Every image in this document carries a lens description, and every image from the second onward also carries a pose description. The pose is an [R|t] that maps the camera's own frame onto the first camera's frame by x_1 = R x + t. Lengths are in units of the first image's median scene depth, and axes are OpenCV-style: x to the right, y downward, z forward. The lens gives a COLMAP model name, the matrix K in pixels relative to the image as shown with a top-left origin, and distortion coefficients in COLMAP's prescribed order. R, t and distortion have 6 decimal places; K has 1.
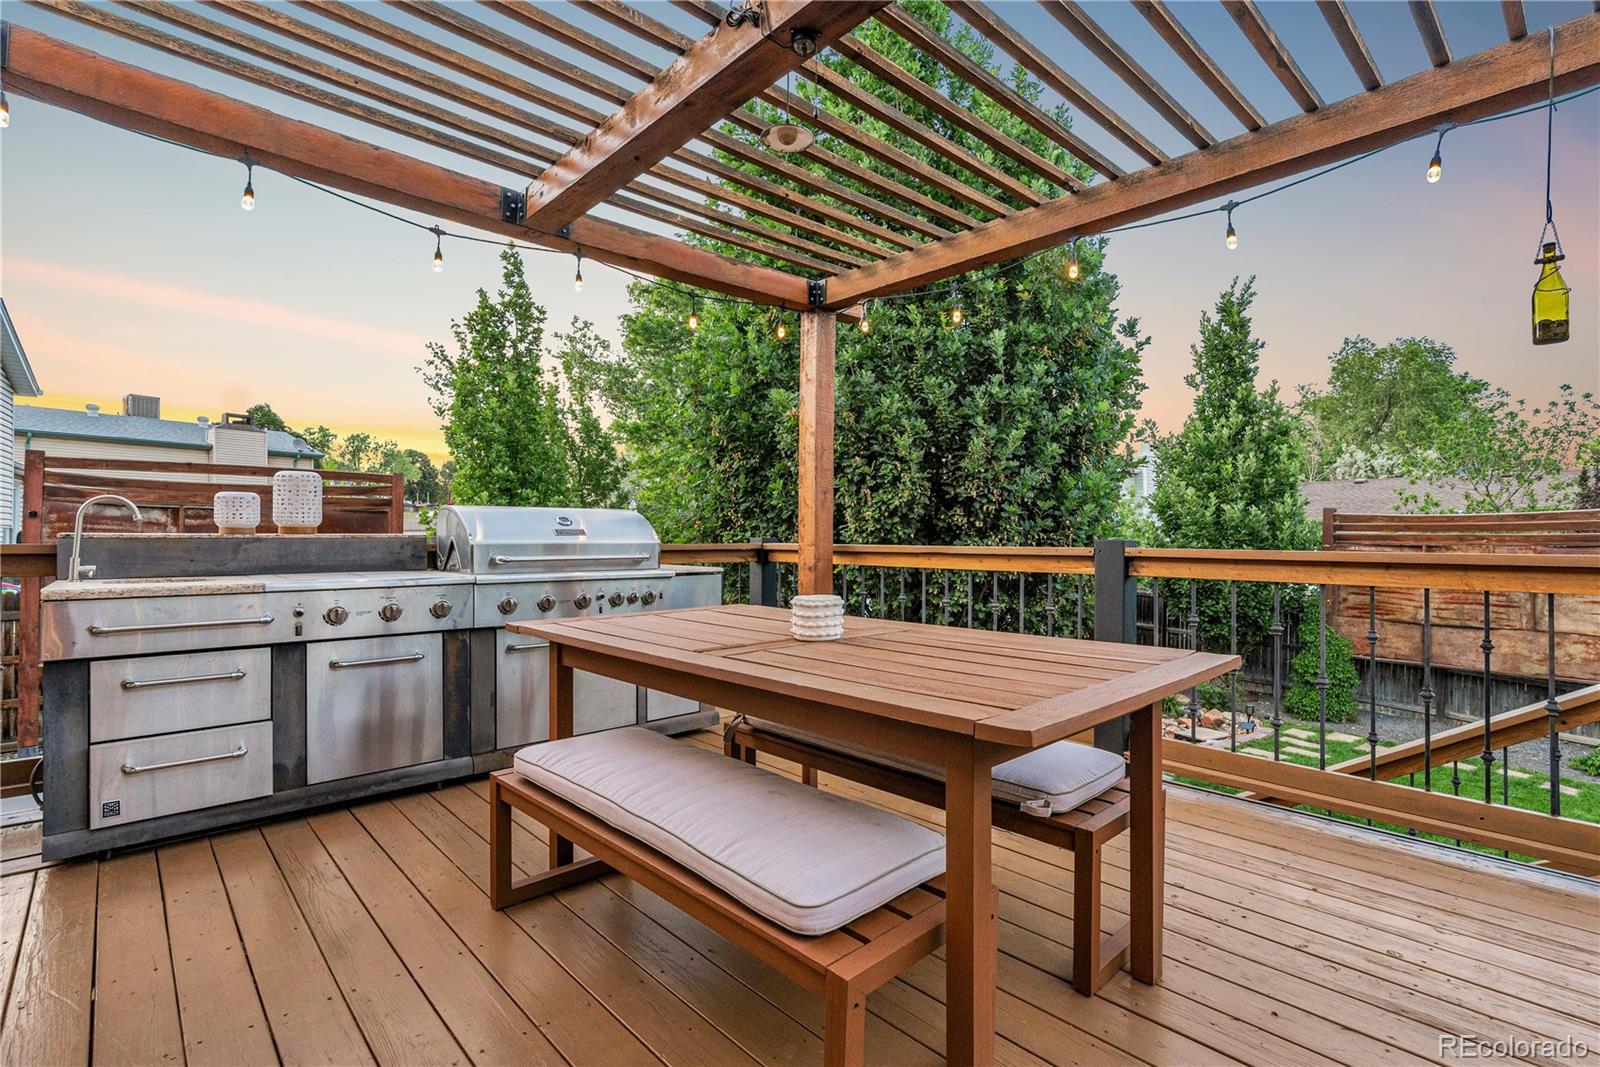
lens RADIAL K [[745.8, 0, 800.0], [0, 745.8, 533.5], [0, 0, 1]] dist [0.001217, 0.000495]
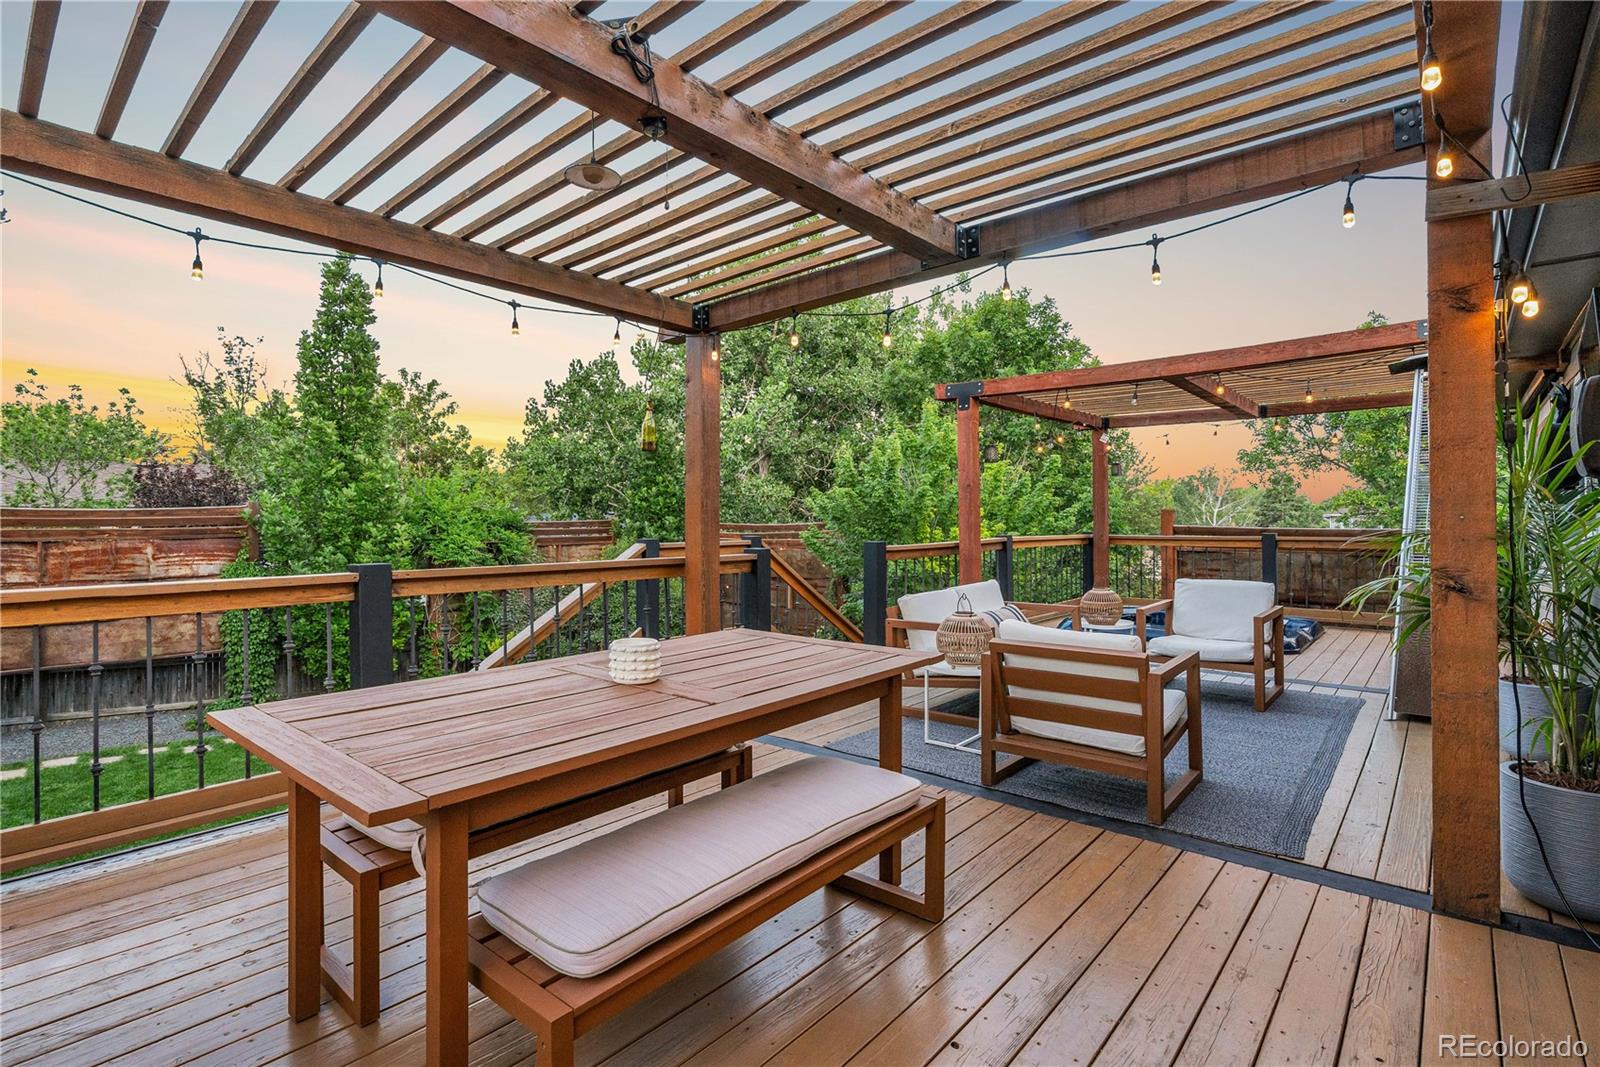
lens RADIAL K [[745.8, 0, 800.0], [0, 745.8, 533.5], [0, 0, 1]] dist [0.001217, 0.000495]
pose [[-0.104802, -0.019655, 0.994299, -0.194768], [-0.004624, 0.999803, 0.019277, -0.016861], [-0.994482, -0.002577, -0.104872, 0.161235]]
